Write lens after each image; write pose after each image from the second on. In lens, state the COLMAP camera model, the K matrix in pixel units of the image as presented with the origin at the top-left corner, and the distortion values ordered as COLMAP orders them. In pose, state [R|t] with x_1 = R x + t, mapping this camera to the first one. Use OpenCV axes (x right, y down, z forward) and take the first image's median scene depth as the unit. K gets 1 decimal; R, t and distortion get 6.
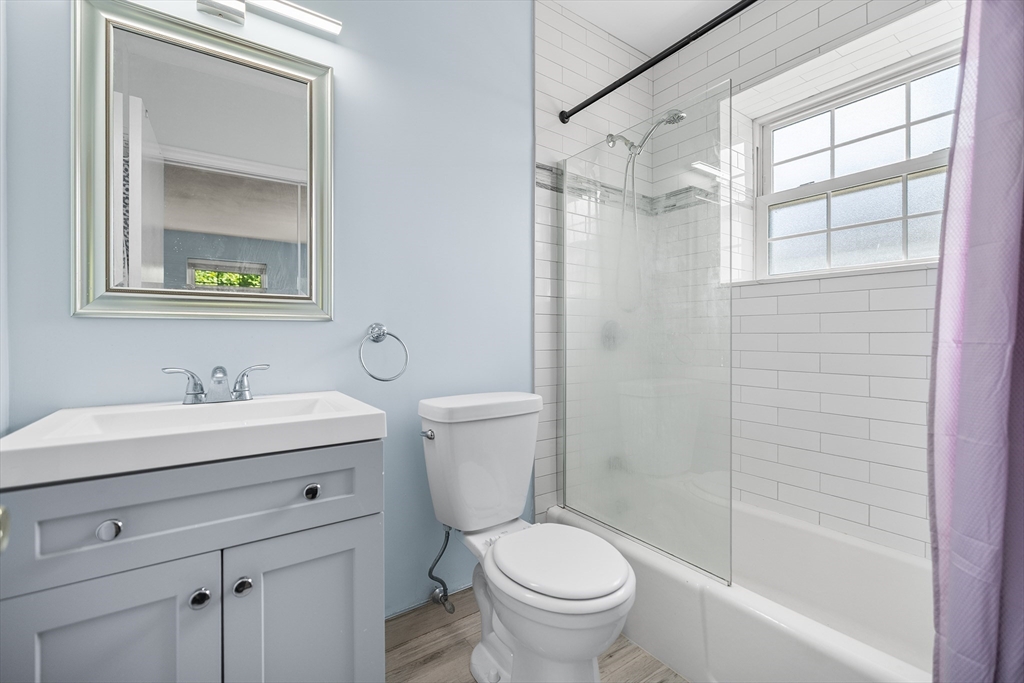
lens RADIAL K [[434.3, 0, 509.9], [0, 434.3, 337.3], [0, 0, 1]] dist [0.001231, -0.000028]
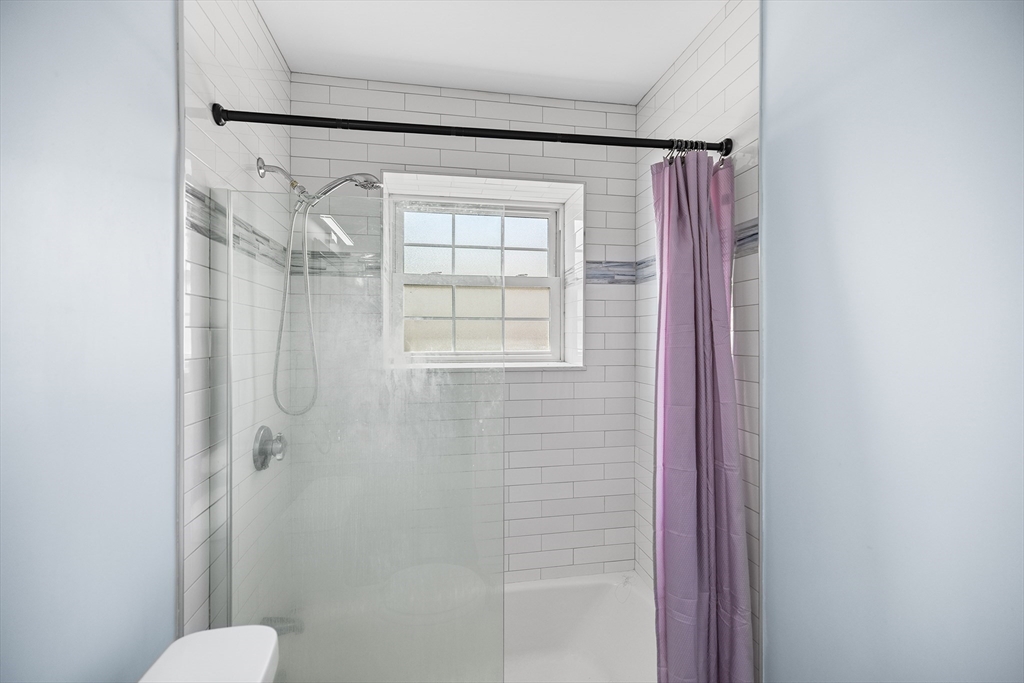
lens RADIAL K [[434.3, 0, 509.9], [0, 434.3, 337.3], [0, 0, 1]] dist [0.001231, -0.000028]
pose [[0.419180, -0.003527, 0.907896, -0.253652], [0.004404, 0.999989, 0.001852, -0.199631], [-0.907893, 0.003222, 0.419190, 0.385194]]
